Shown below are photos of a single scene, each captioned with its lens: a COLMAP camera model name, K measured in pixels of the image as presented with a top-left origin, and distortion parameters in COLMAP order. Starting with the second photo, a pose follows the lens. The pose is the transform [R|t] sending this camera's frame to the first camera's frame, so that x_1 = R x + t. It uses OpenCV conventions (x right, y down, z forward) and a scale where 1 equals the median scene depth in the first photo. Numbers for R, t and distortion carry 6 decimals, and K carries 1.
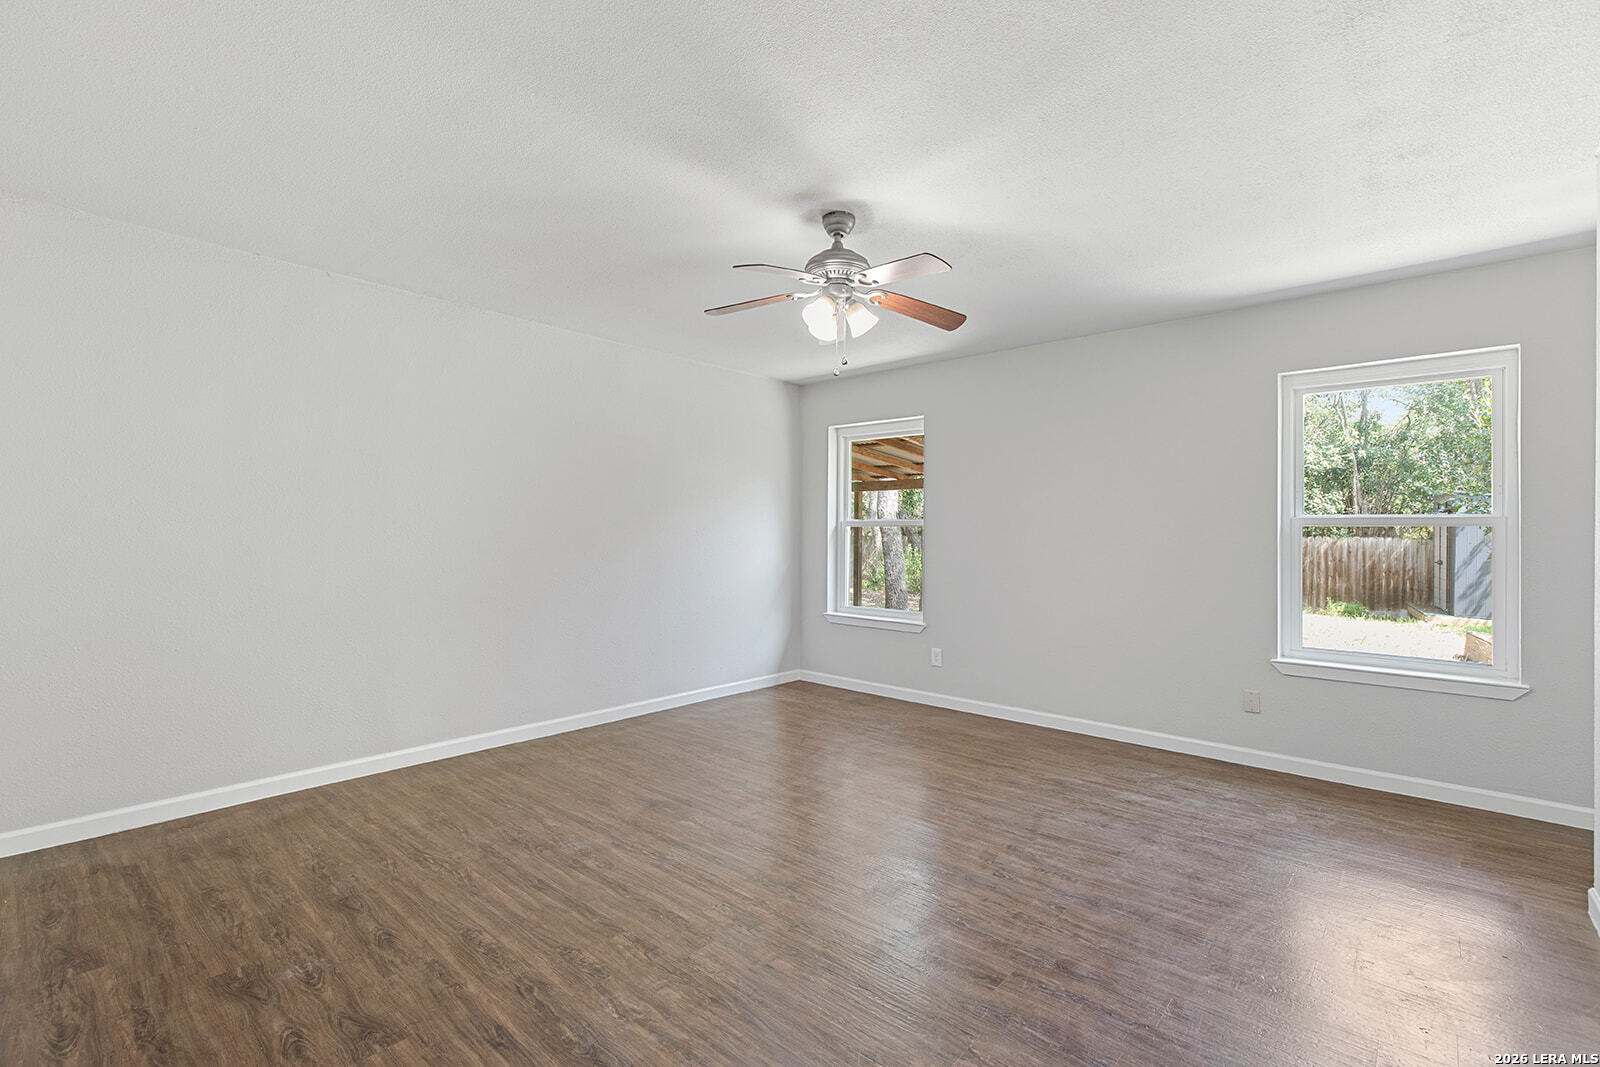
lens RADIAL K [[723.9, 0, 797.6], [0, 723.9, 543.2], [0, 0, 1]] dist [0.009767, -0.000346]
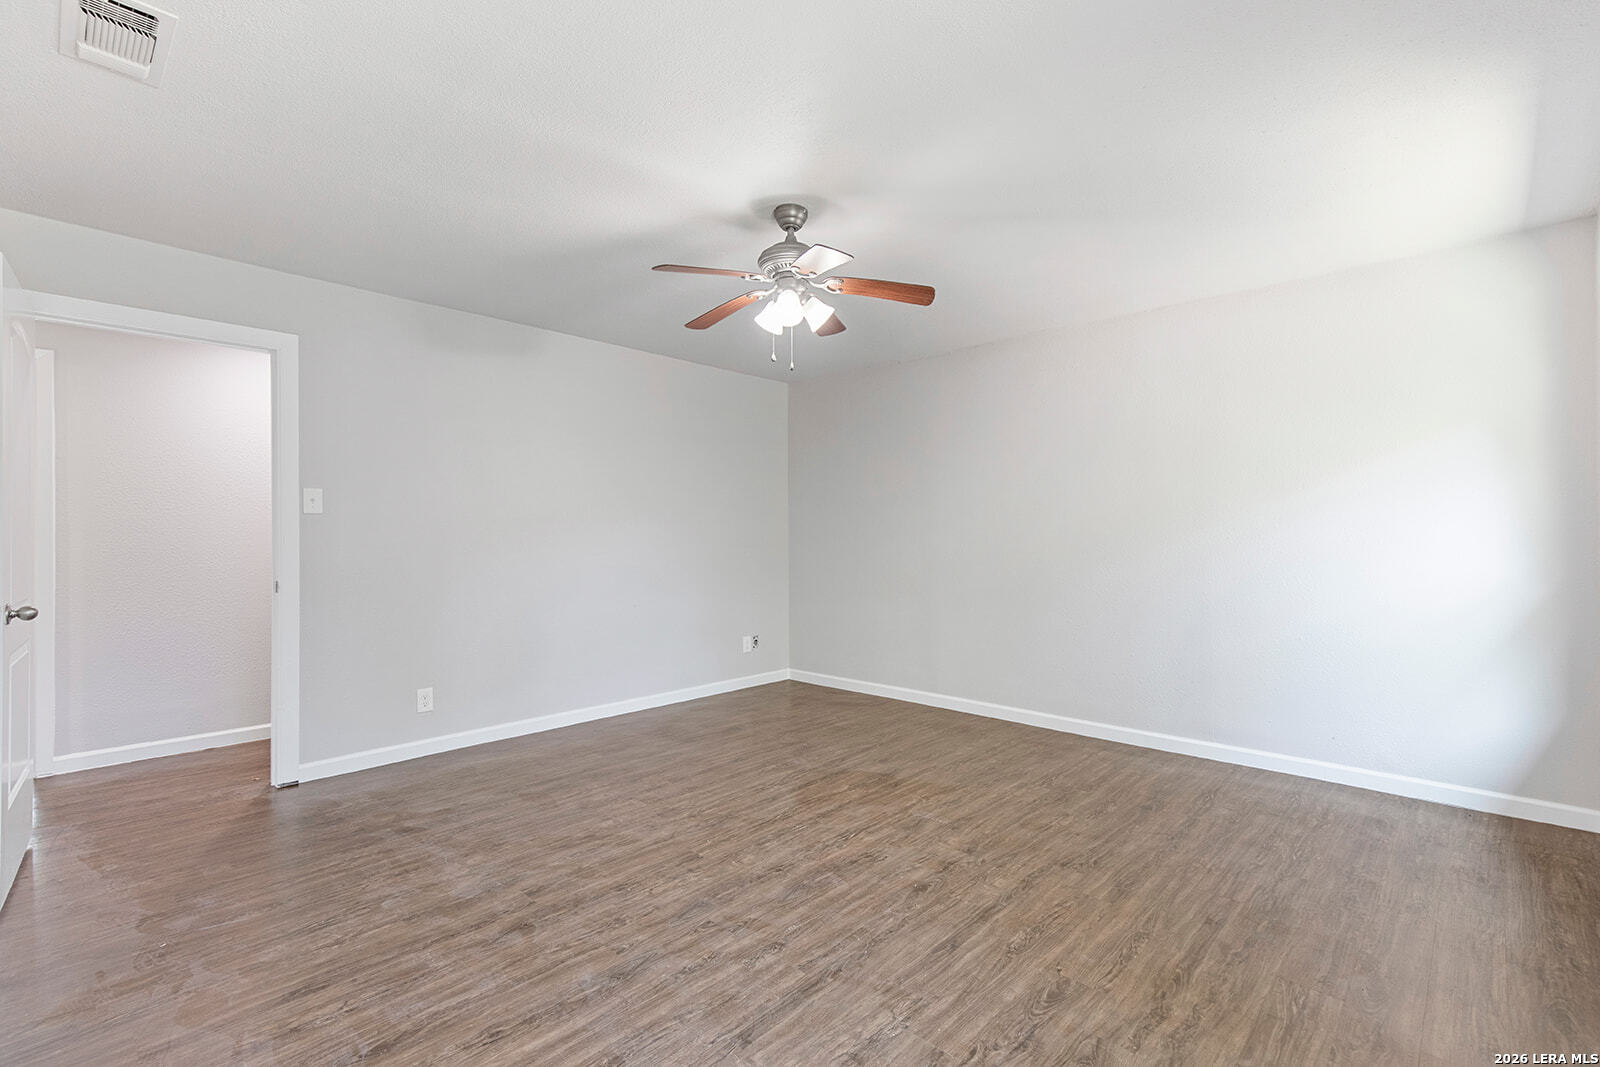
lens RADIAL K [[723.9, 0, 811.5], [0, 723.9, 529.1], [0, 0, 1]] dist [0.009767, -0.000346]
pose [[-0.030010, -0.014078, -0.999450, 1.029930], [-0.008451, 0.999869, -0.013830, 0.004760], [0.999514, 0.008031, -0.030125, 1.043445]]
